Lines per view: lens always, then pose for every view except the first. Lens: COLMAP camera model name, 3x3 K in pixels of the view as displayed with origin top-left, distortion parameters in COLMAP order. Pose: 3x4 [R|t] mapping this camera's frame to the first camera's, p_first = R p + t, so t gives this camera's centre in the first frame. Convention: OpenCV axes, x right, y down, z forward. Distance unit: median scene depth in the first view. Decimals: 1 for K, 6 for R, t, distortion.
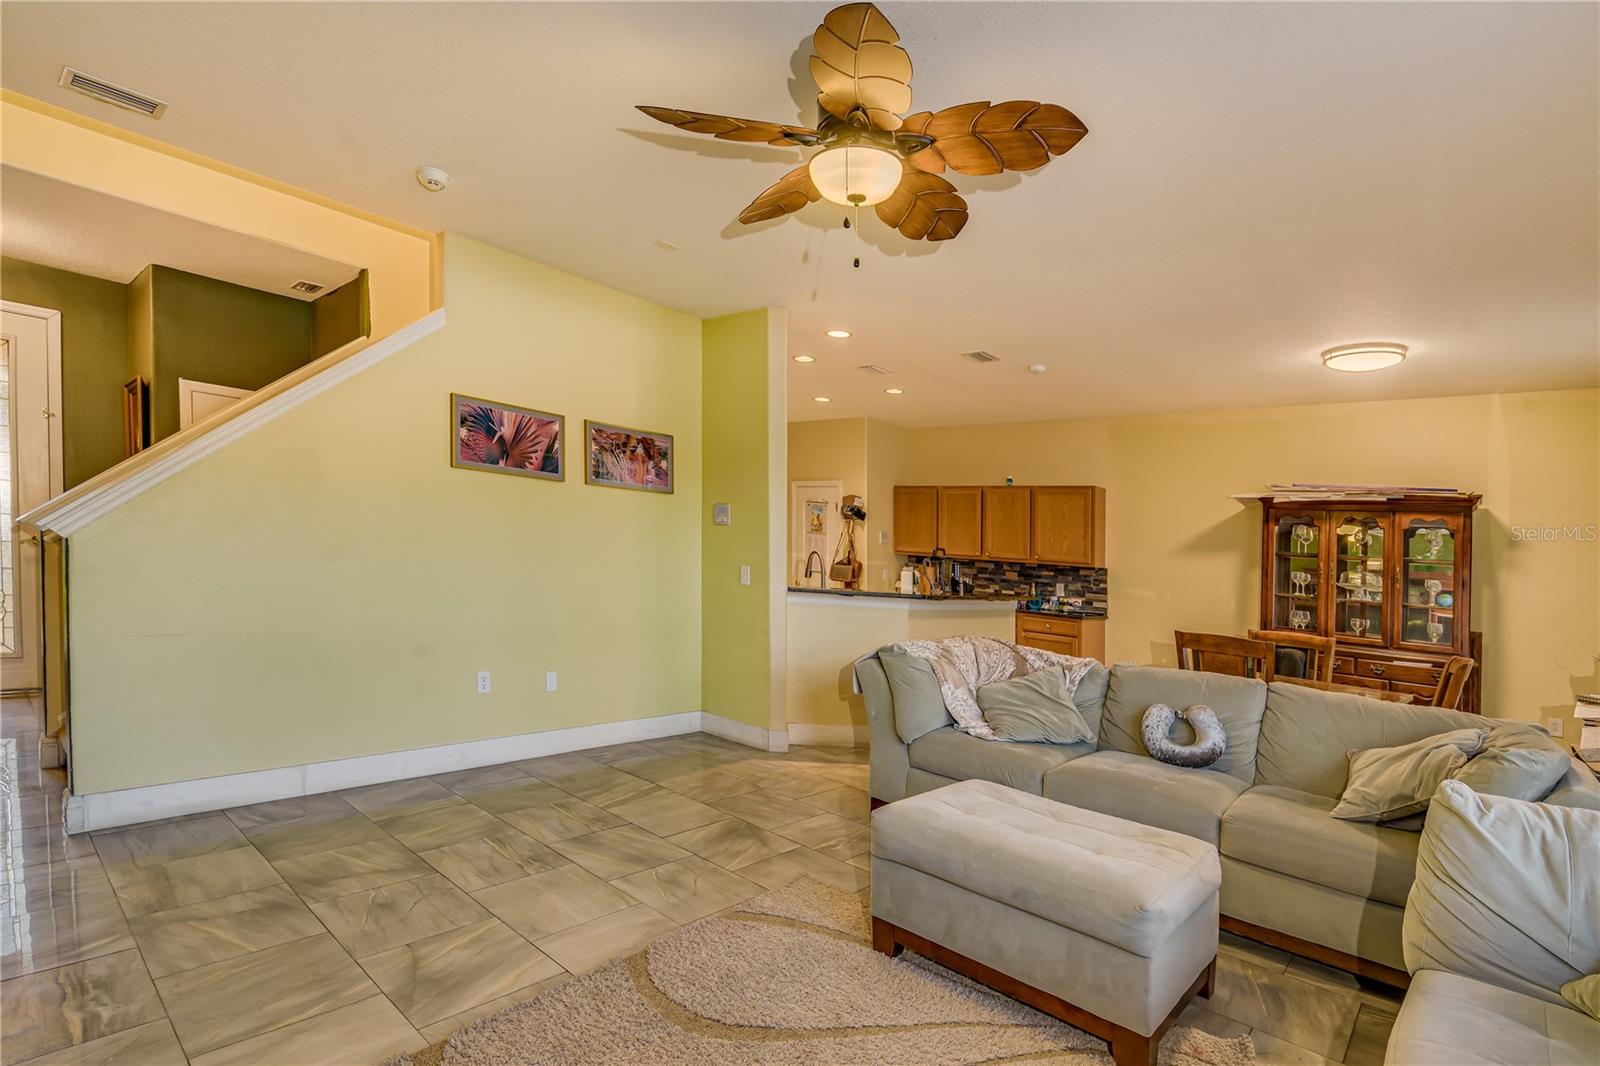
lens RADIAL K [[784.2, 0, 776.3], [0, 784.2, 508.2], [0, 0, 1]] dist [-0.017853, 0.000312]
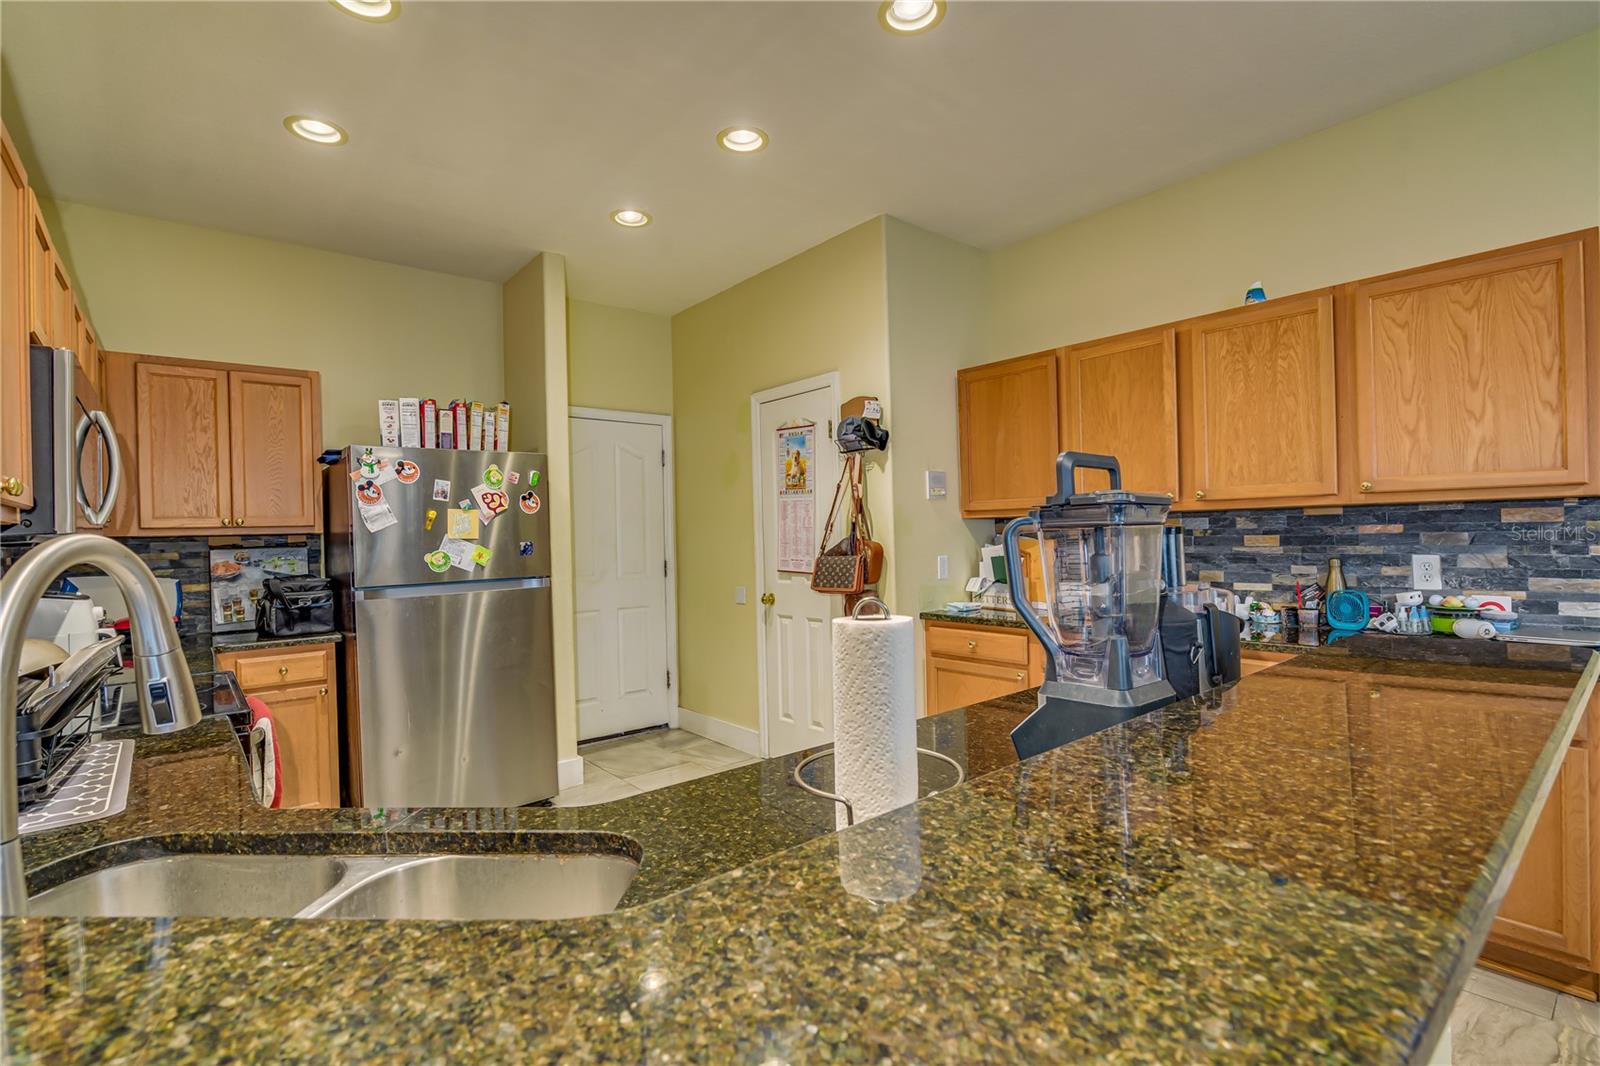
lens RADIAL K [[736.7, 0, 775.0], [0, 736.7, 548.2], [0, 0, 1]] dist [-0.024654, 0.004046]
pose [[0.979832, -0.091849, -0.177464, 0.202746], [0.104578, 0.992472, 0.063734, 0.064413], [0.170274, -0.081008, 0.982061, 0.992922]]
